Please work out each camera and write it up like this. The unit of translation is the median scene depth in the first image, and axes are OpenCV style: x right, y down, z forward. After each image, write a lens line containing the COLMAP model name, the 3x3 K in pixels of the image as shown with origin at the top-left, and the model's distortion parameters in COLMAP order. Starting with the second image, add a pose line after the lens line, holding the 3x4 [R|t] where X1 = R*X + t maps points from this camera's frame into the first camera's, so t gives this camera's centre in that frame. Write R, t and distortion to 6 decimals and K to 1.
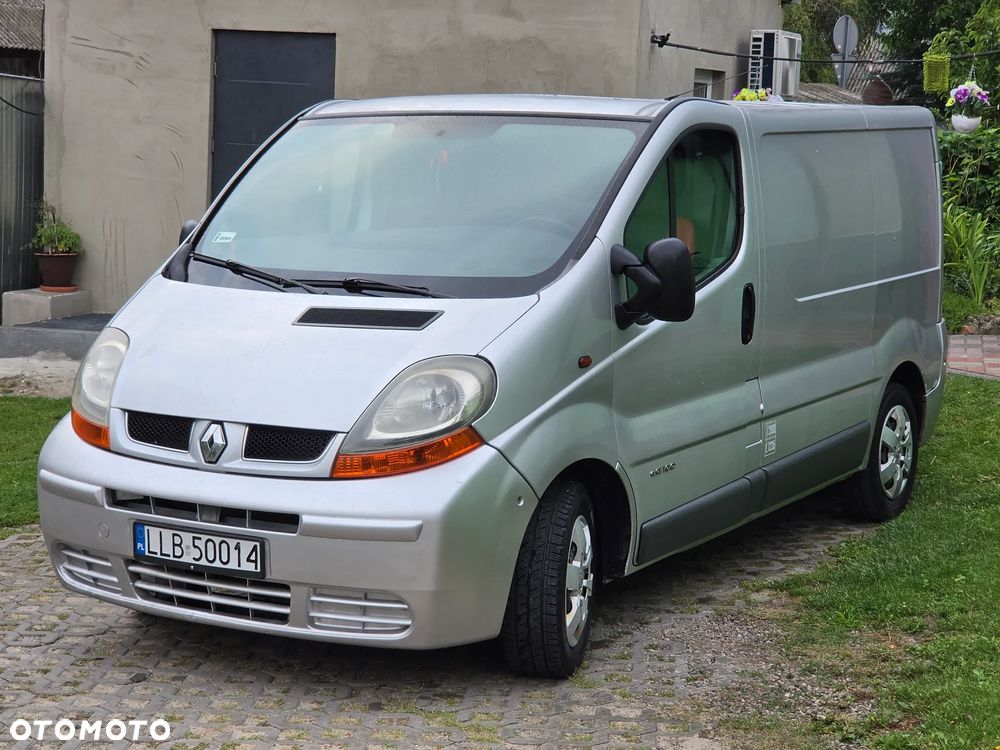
lens RADIAL K [[1913.4, 0, 510.8], [0, 1913.4, 296.7], [0, 0, 1]] dist [-0.439135, 5.443719]
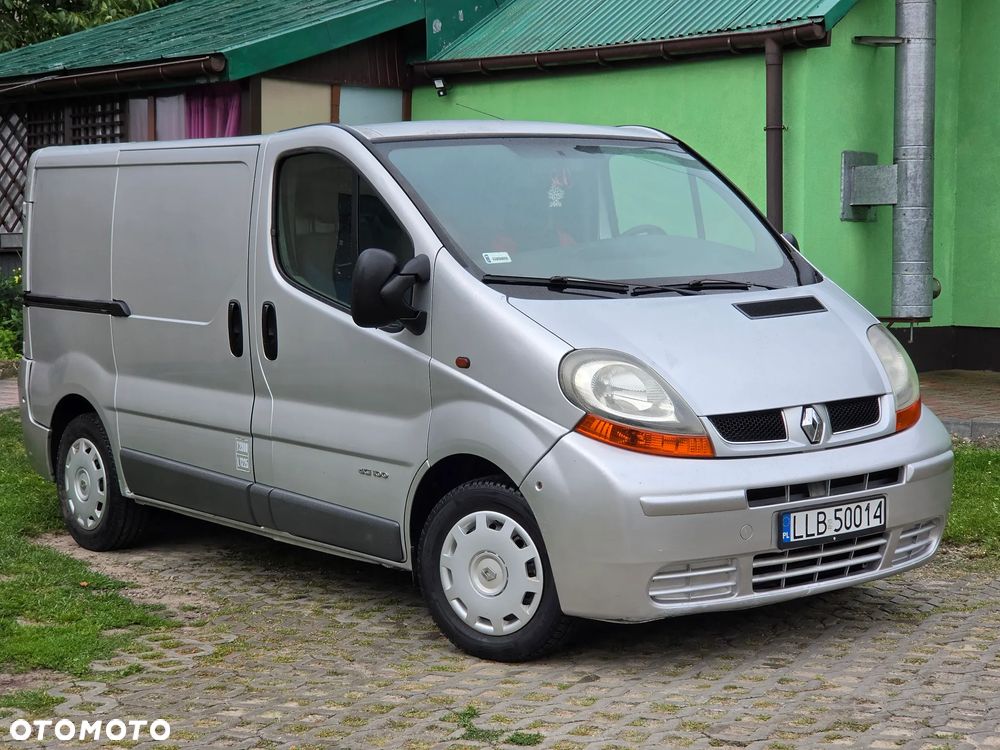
lens RADIAL K [[1913.4, 0, 510.8], [0, 1913.4, 296.7], [0, 0, 1]] dist [-0.439135, 5.443719]
pose [[0.354503, -0.058496, 0.933223, -1.229132], [0.105330, 0.994187, 0.022306, -0.038449], [-0.929104, 0.090389, 0.358604, 0.764204]]
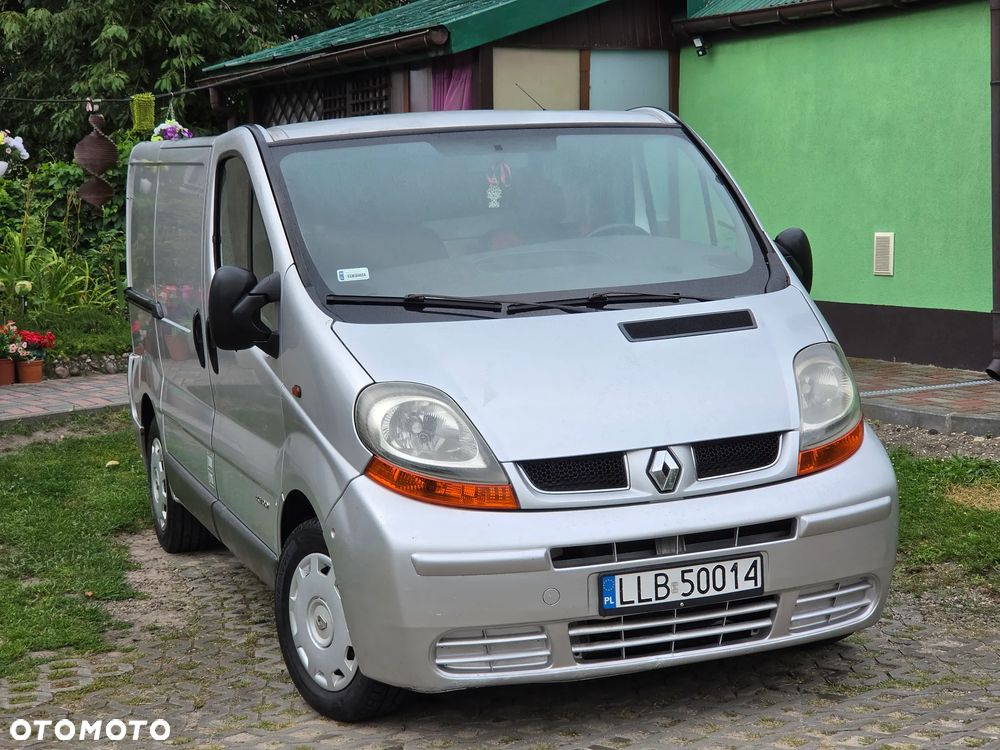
lens RADIAL K [[1913.4, 0, 510.8], [0, 1913.4, 296.7], [0, 0, 1]] dist [-0.439135, 5.443719]
pose [[0.633368, -0.093273, 0.768209, -0.912588], [0.122050, 0.992325, 0.019857, -0.035054], [-0.764165, 0.081183, 0.639891, 0.454341]]
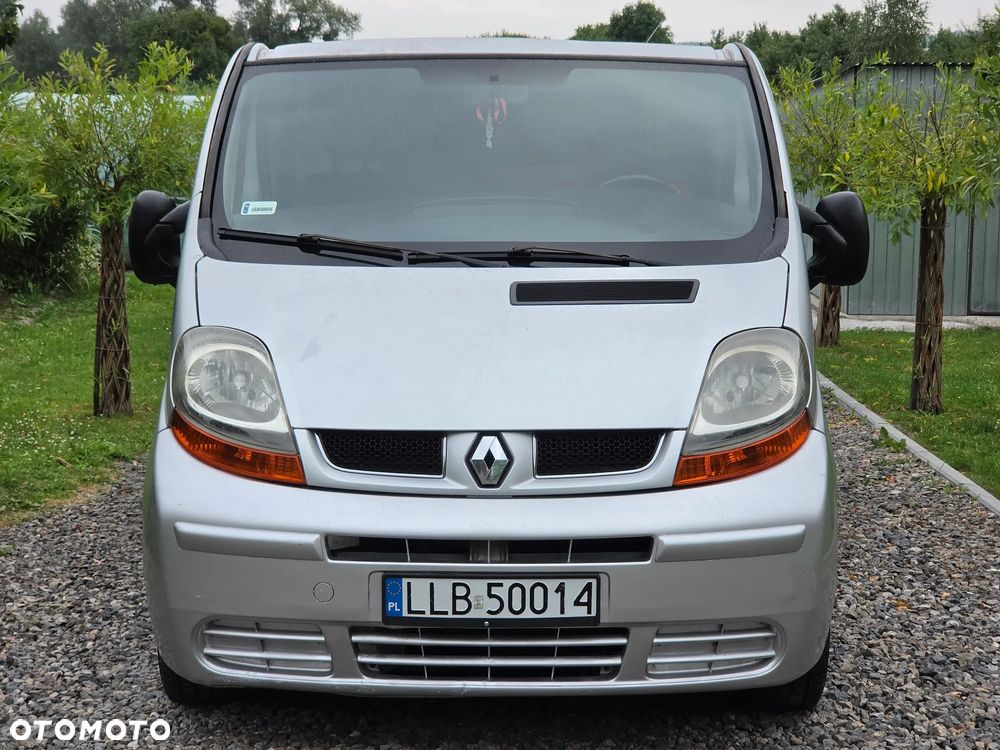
lens RADIAL K [[1913.4, 0, 510.8], [0, 1913.4, 296.7], [0, 0, 1]] dist [-0.439135, 5.443719]
pose [[0.858013, -0.041303, 0.511964, -0.541239], [0.048259, 0.998835, -0.000297, 0.011687], [-0.511356, 0.024962, 0.859007, 0.332339]]
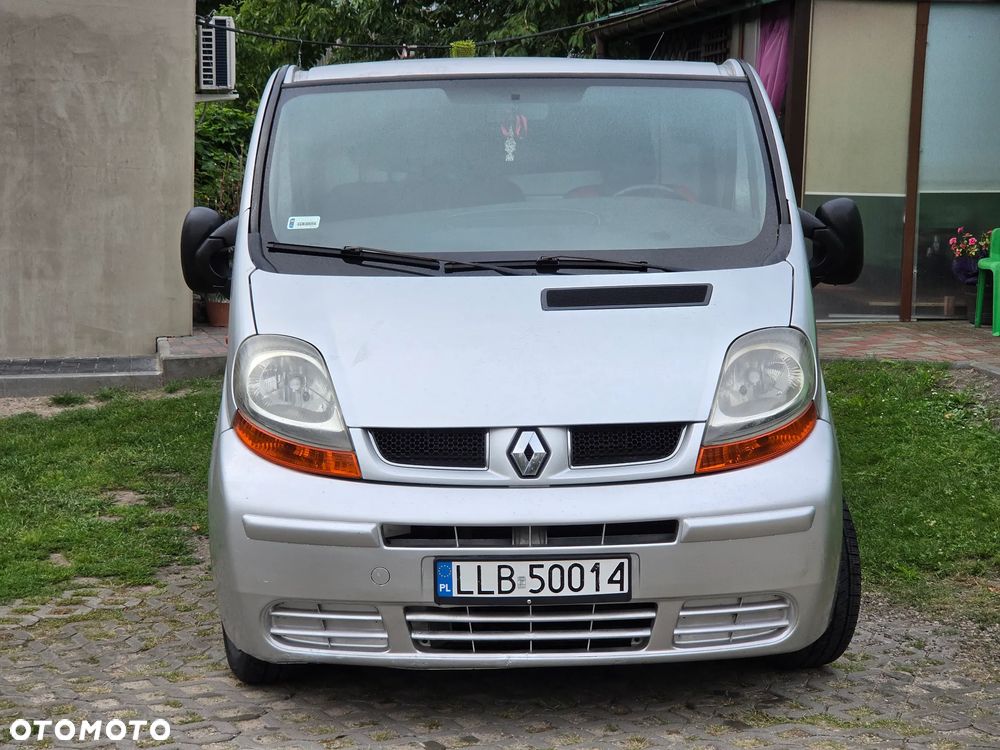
lens RADIAL K [[1913.4, 0, 510.8], [0, 1913.4, 296.7], [0, 0, 1]] dist [-0.439135, 5.443719]
pose [[0.850925, -0.061342, 0.521693, -0.602502], [0.065051, 0.997819, 0.011222, -0.002615], [-0.521244, 0.024387, 0.853059, 0.278140]]
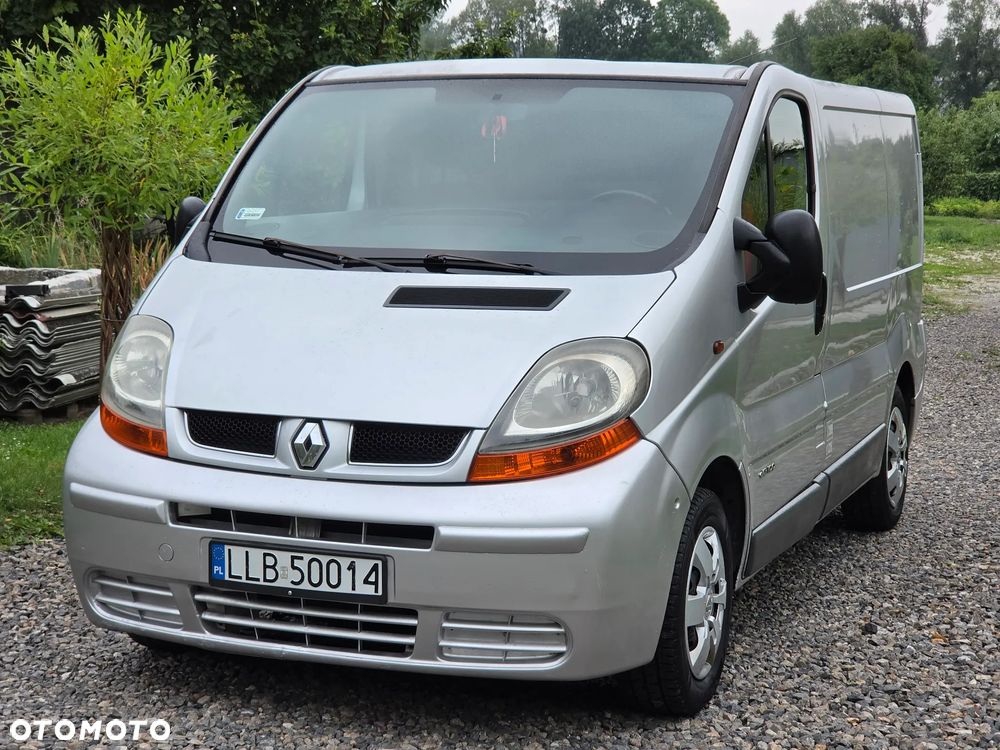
lens RADIAL K [[1913.4, 0, 510.8], [0, 1913.4, 296.7], [0, 0, 1]] dist [-0.439135, 5.443719]
pose [[0.985692, -0.002740, 0.168535, -0.211116], [0.006162, 0.999785, -0.019785, 0.028512], [-0.168445, 0.020540, 0.985497, 0.151447]]
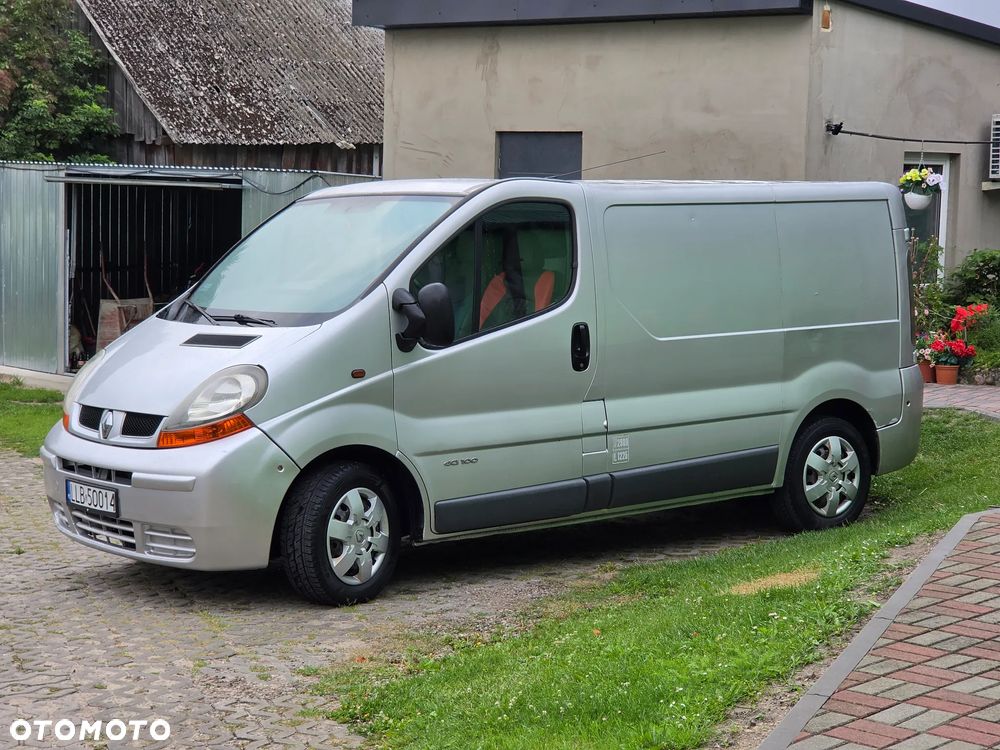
lens RADIAL K [[1913.4, 0, 510.8], [0, 1913.4, 296.7], [0, 0, 1]] dist [-0.439135, 5.443719]
pose [[0.929320, -0.003322, -0.369261, 0.662843], [-0.015087, 0.998783, -0.046956, 0.042938], [0.368968, 0.049209, 0.928139, -0.233224]]
